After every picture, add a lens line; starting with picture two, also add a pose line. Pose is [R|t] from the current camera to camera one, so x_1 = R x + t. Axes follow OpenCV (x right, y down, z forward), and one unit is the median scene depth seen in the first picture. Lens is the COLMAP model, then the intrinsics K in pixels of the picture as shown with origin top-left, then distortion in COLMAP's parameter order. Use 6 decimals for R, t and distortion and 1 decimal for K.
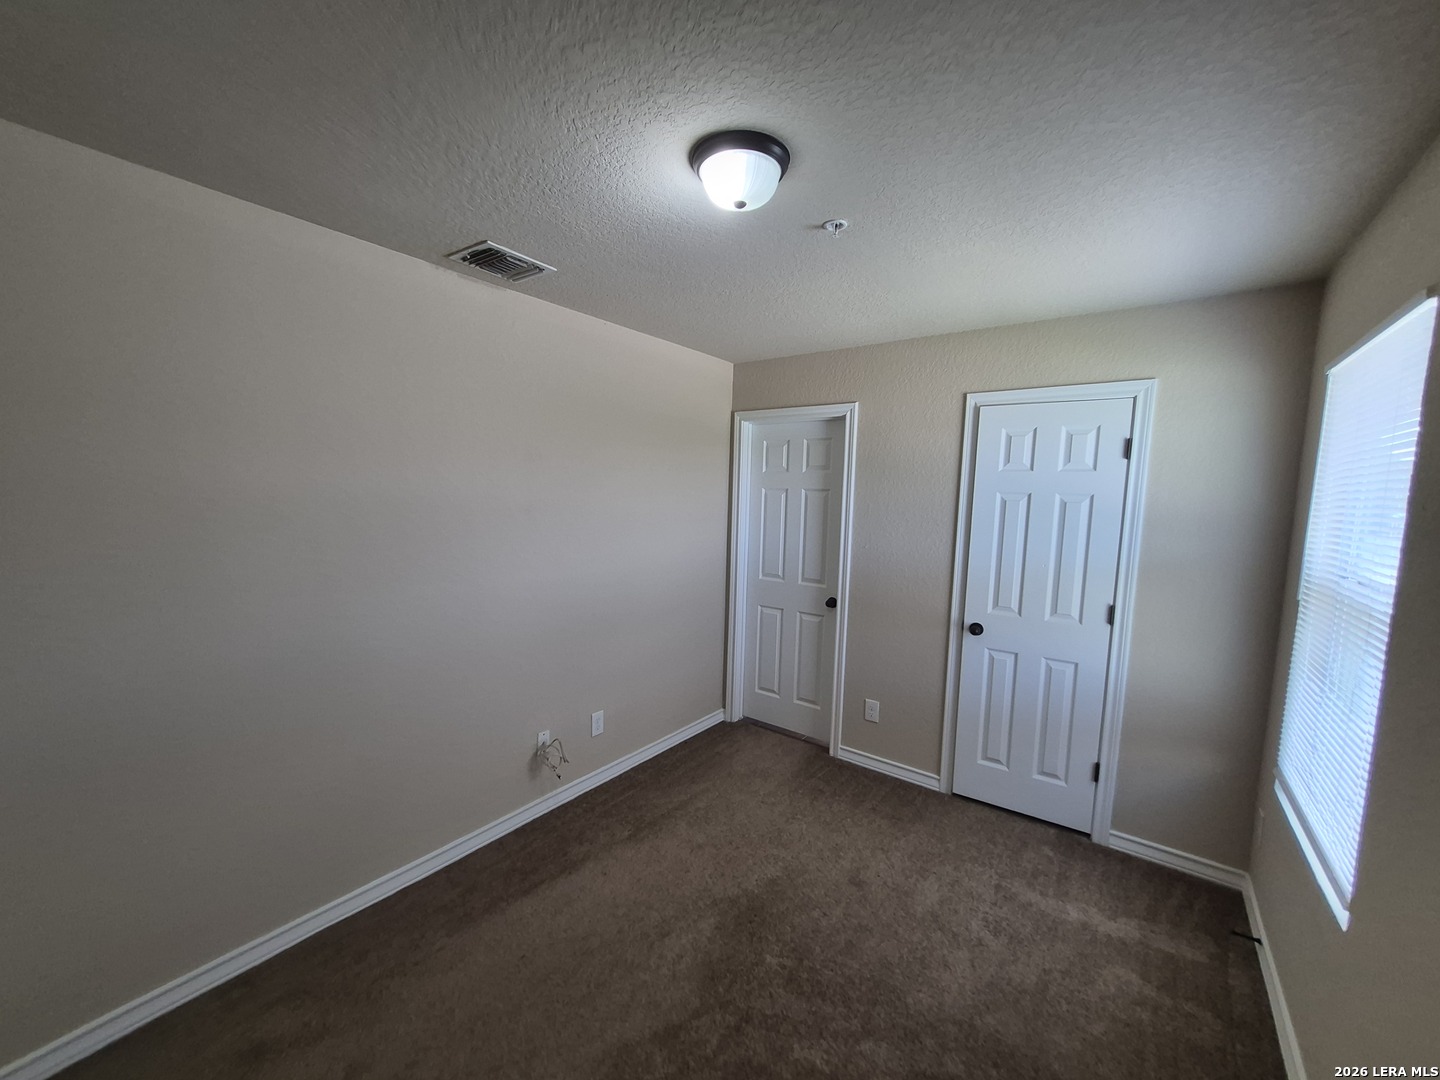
lens RADIAL K [[564.0, 0, 728.8], [0, 564.0, 549.0], [0, 0, 1]] dist [0.004470, 0.000836]
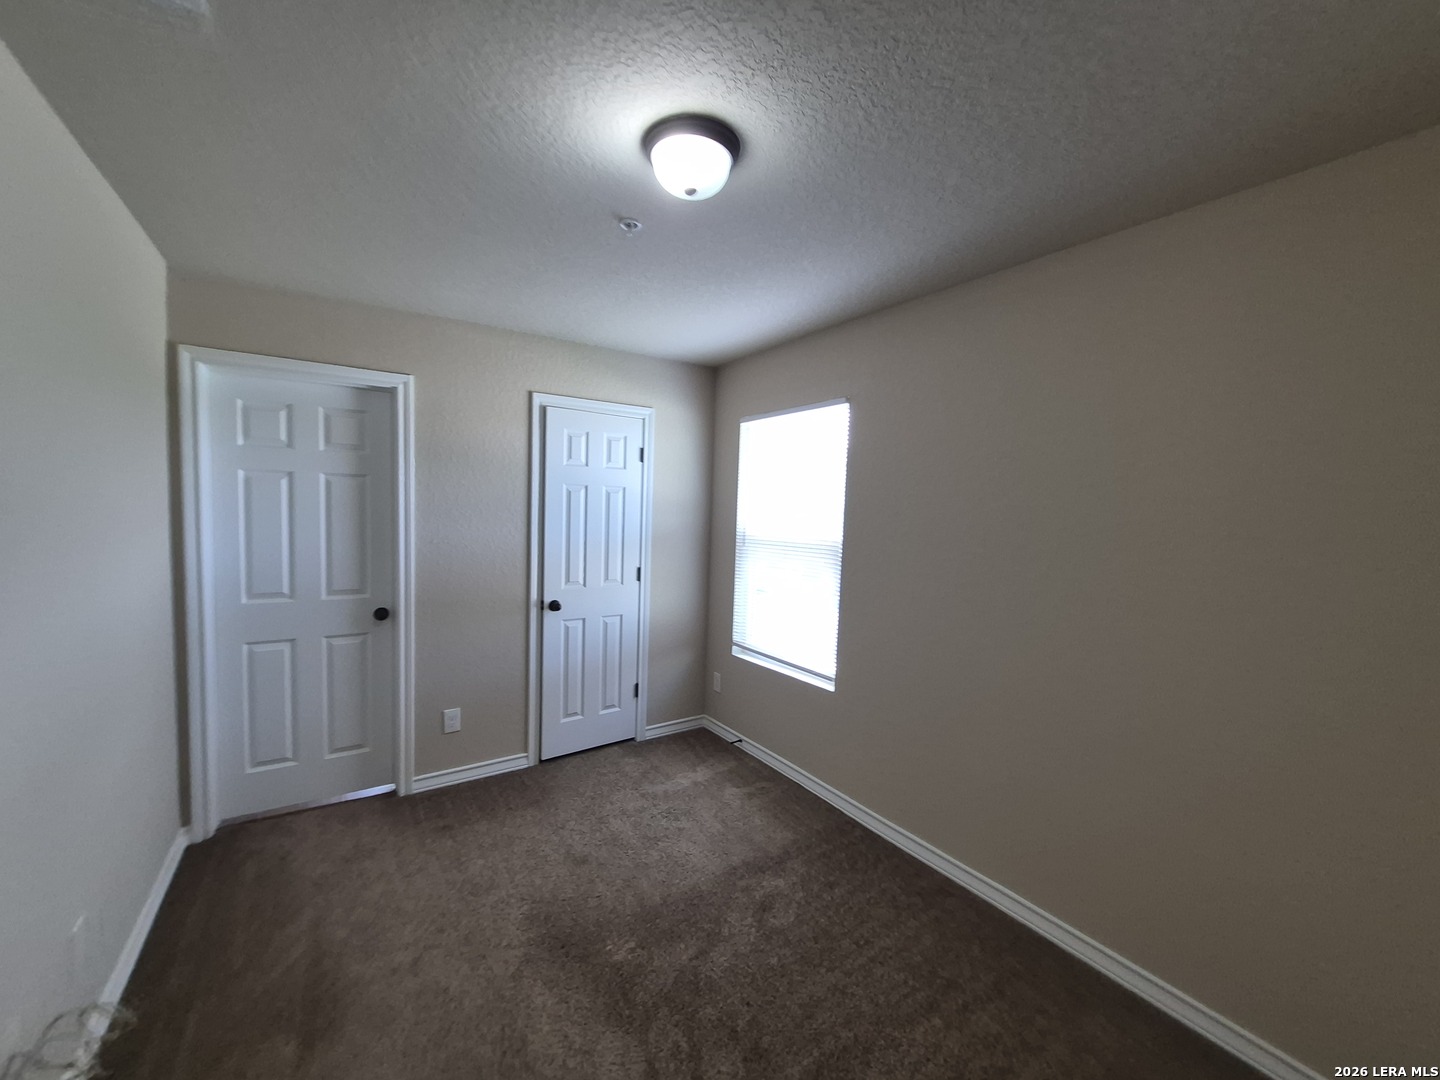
lens RADIAL K [[564.0, 0, 714.0], [0, 564.0, 539.6], [0, 0, 1]] dist [0.004470, 0.000836]
pose [[0.338791, -0.079393, 0.937506, -0.496180], [0.068193, 0.995885, 0.059693, -0.034002], [-0.938387, 0.043708, 0.342811, 0.314328]]
